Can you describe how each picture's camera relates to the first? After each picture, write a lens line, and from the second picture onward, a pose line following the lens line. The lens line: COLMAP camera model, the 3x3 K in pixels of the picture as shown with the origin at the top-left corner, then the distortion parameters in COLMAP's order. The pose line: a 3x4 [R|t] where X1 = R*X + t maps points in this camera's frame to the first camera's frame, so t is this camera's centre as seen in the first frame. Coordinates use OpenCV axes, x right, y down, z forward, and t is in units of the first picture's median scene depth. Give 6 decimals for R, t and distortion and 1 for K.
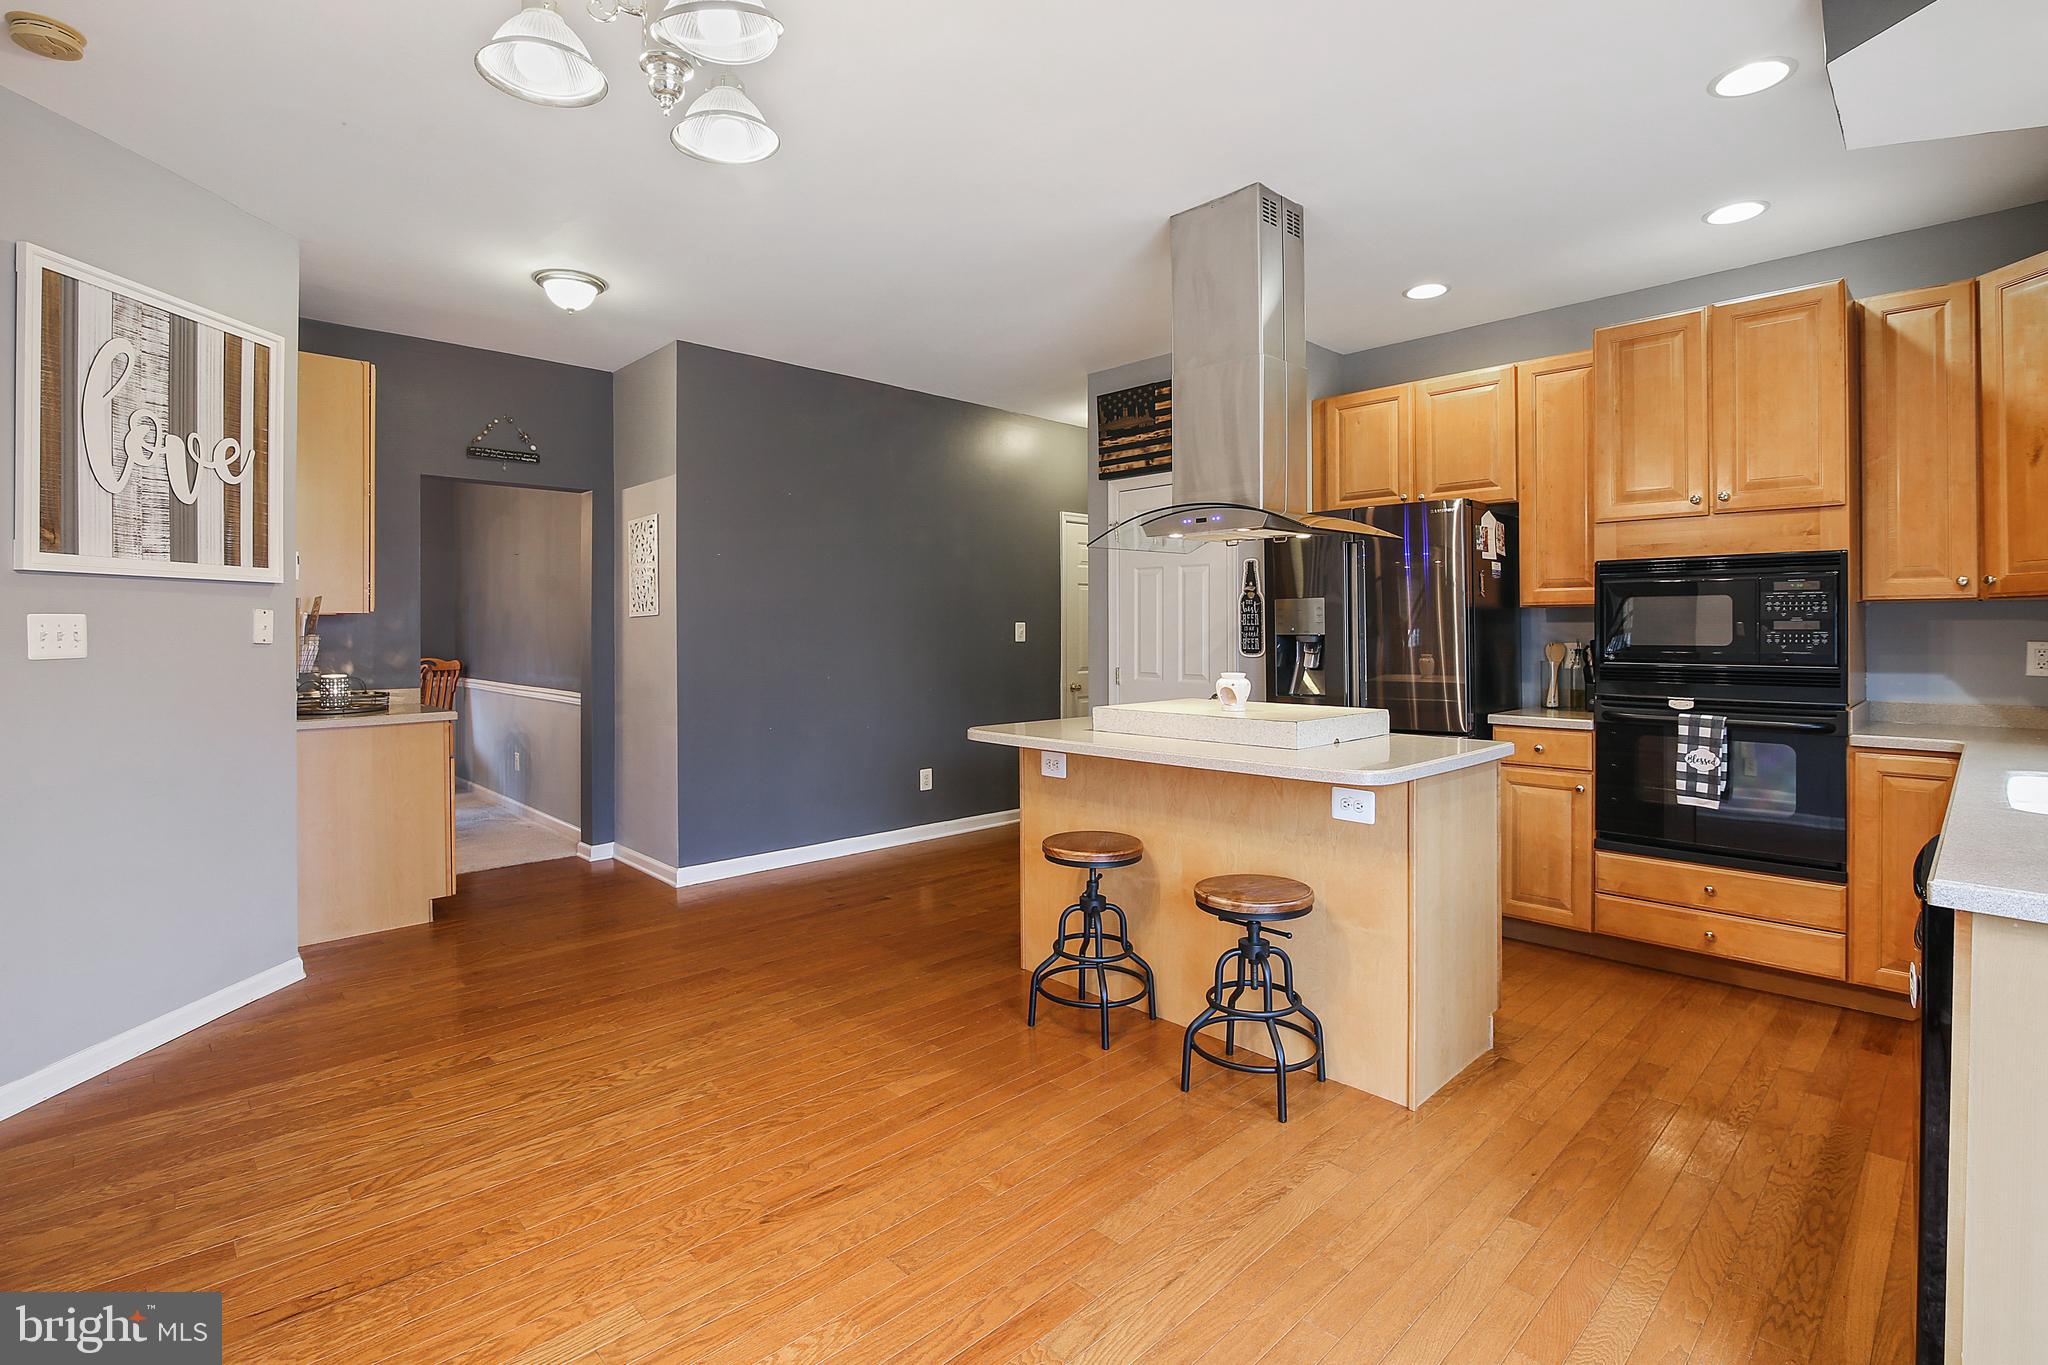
lens RADIAL K [[954.6, 0, 1030.6], [0, 954.6, 642.2], [0, 0, 1]] dist [-0.010845, -0.000162]
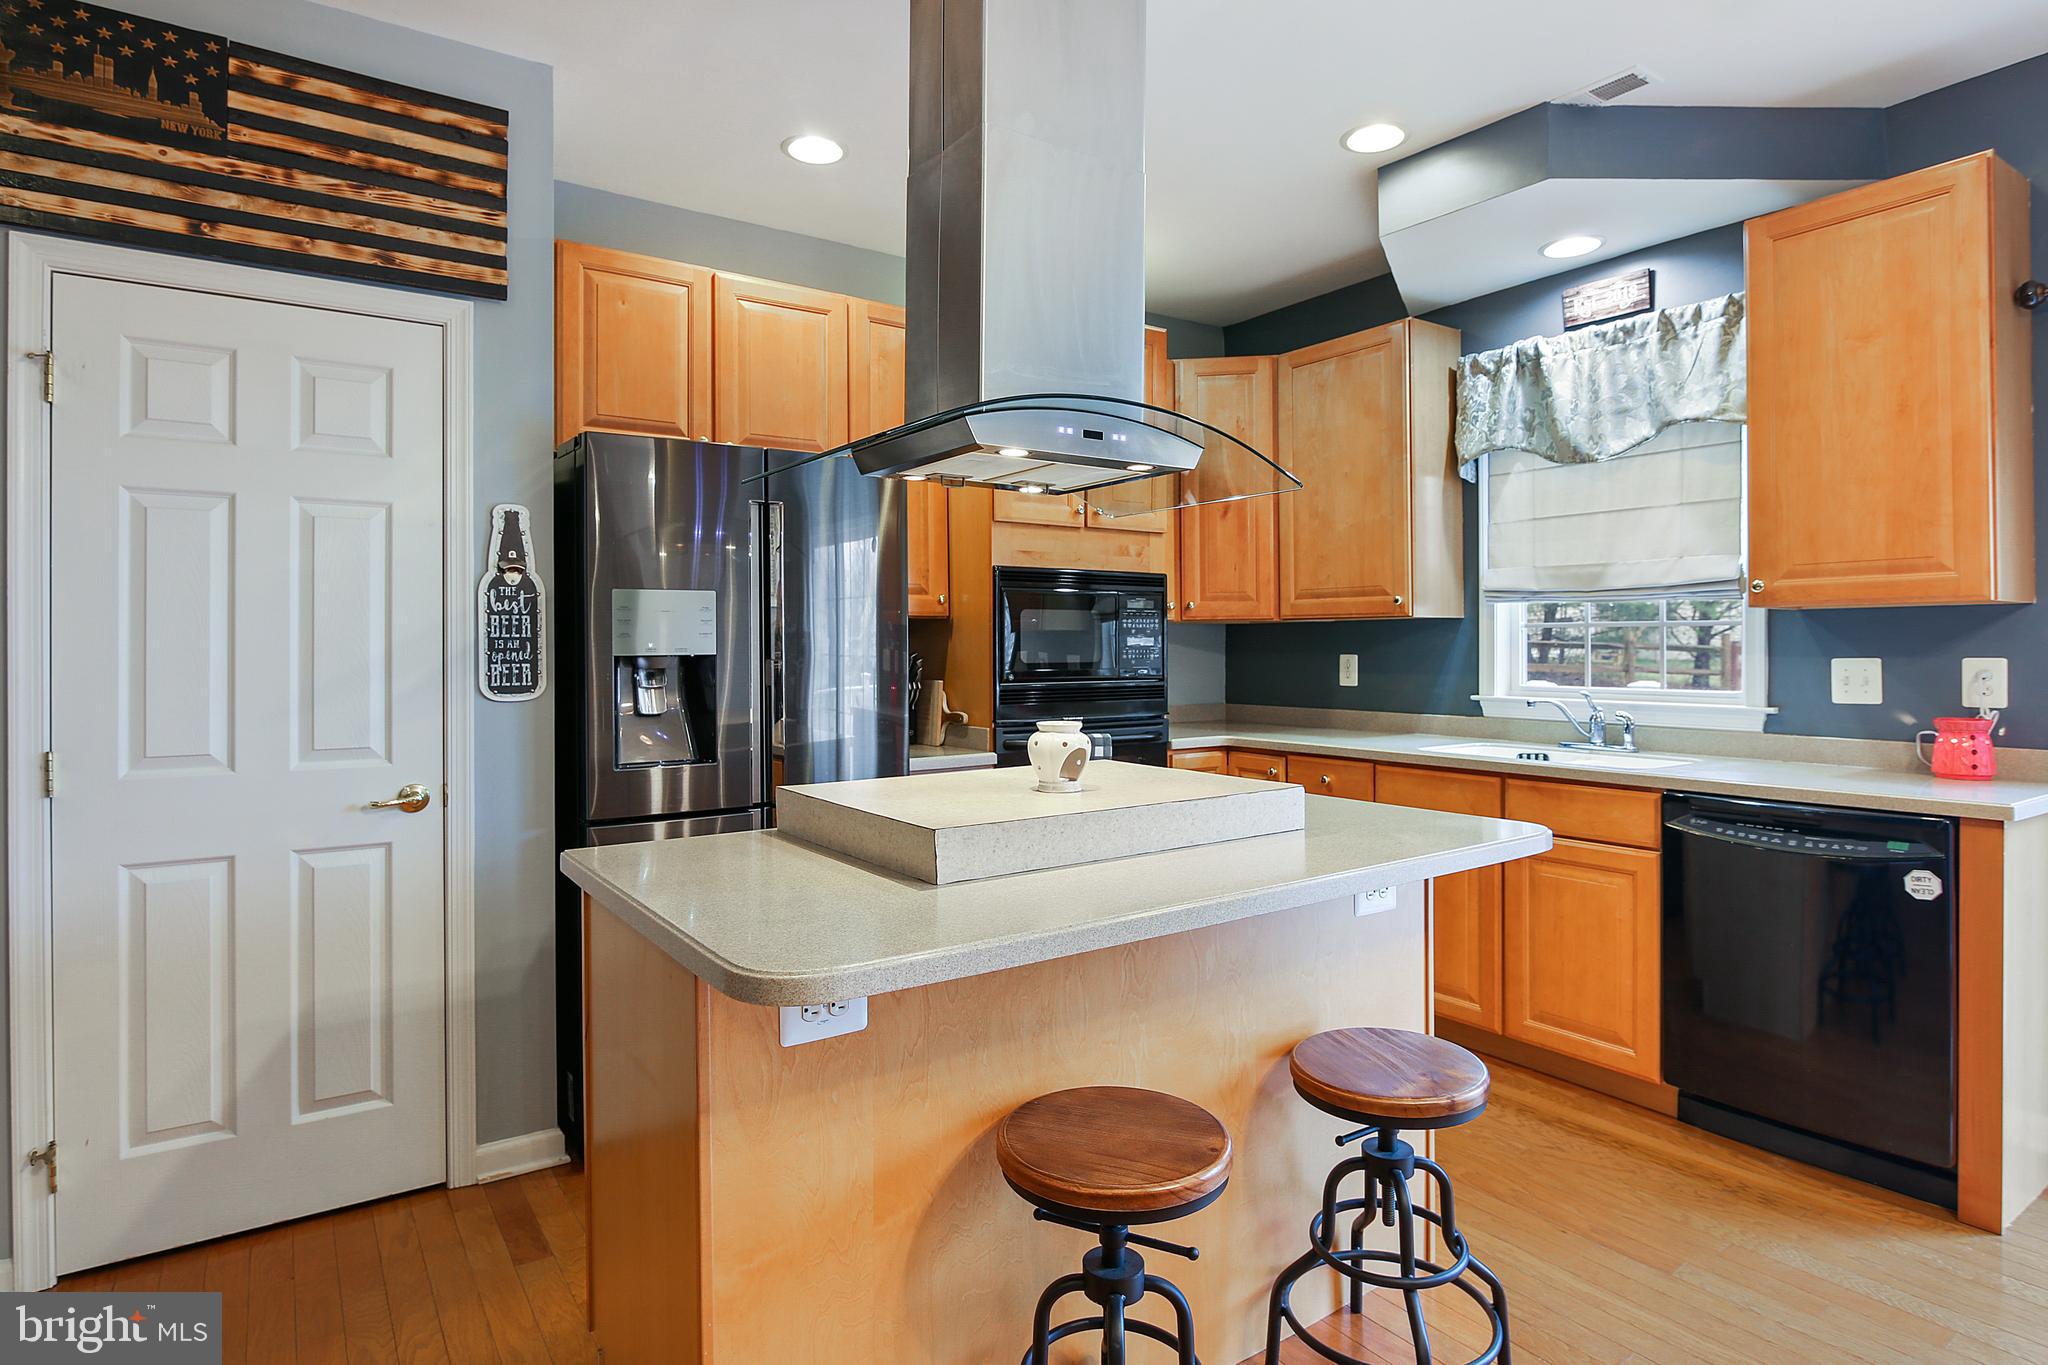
lens RADIAL K [[1080.0, 0, 1025.2], [0, 1080.0, 644.5], [0, 0, 1]] dist [-0.010037, 0.001335]
pose [[0.162723, 0.003428, 0.986666, -0.403168], [0.016805, 0.999839, -0.006245, -0.009041], [-0.986529, 0.017597, 0.162639, 0.910245]]
